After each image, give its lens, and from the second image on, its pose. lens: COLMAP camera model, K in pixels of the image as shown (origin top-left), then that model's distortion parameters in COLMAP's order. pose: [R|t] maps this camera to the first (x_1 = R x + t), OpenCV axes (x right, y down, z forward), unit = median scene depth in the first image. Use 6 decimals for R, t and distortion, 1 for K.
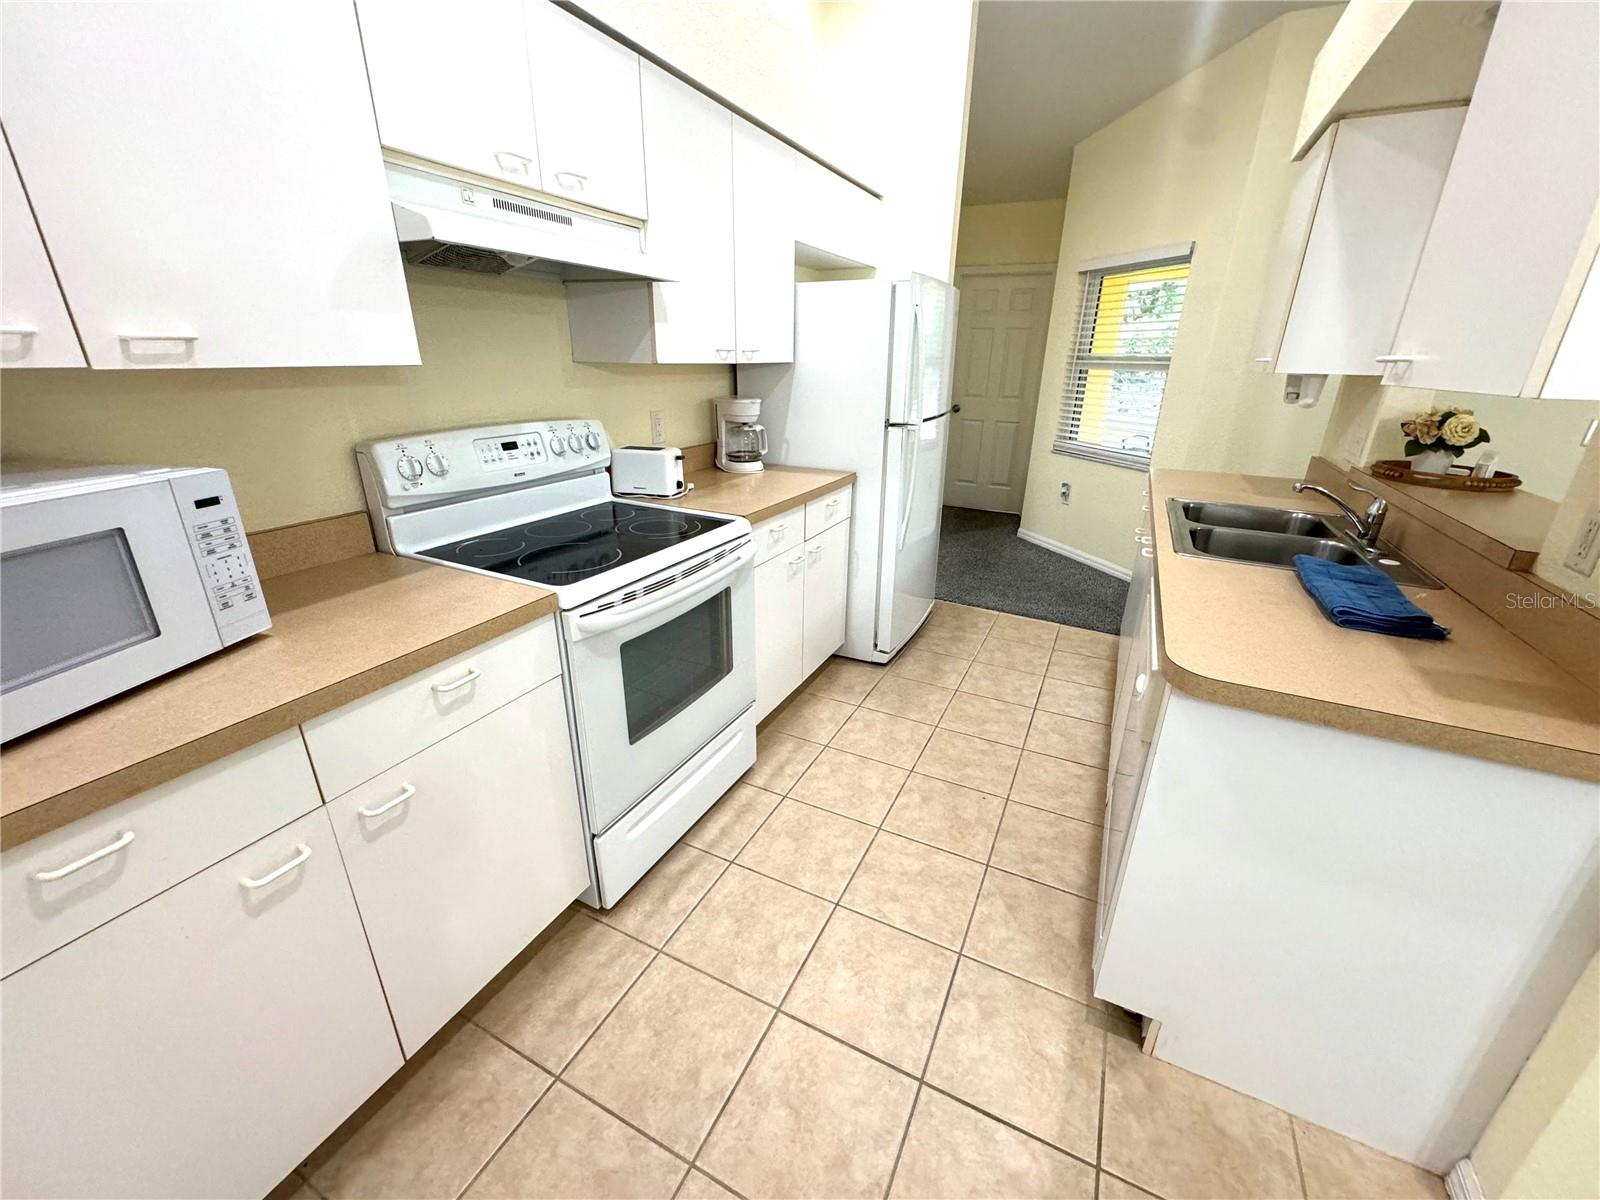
lens RADIAL K [[639.8, 0, 800.7], [0, 639.8, 601.6], [0, 0, 1]] dist [-0.000560, -0.000186]
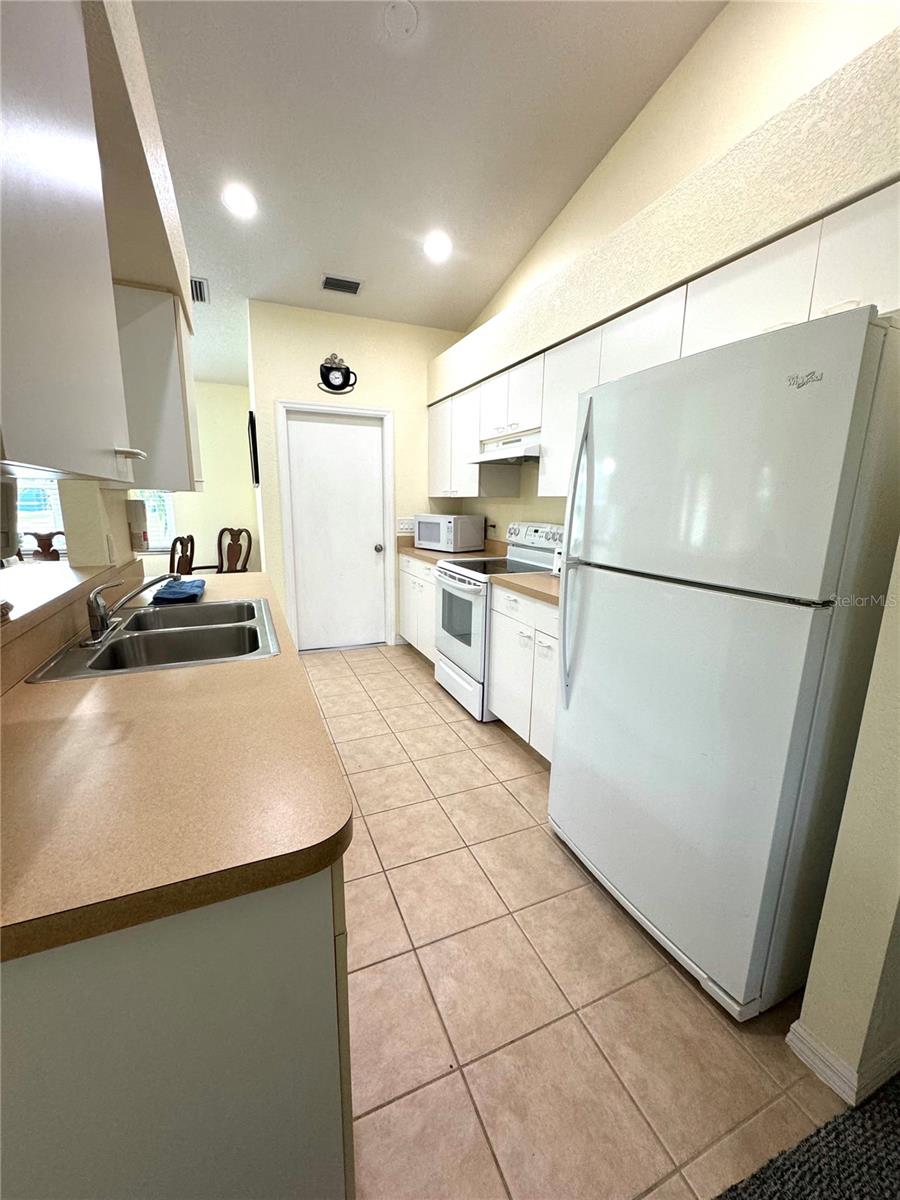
lens RADIAL K [[479.9, 0, 450.0], [0, 479.9, 600.0], [0, 0, 1]] dist [-0.000560, -0.000186]
pose [[-0.646981, 0.130499, -0.751256, 1.101632], [-0.297643, 0.863861, 0.406390, -0.642336], [0.702015, 0.486532, -0.520060, 1.803955]]
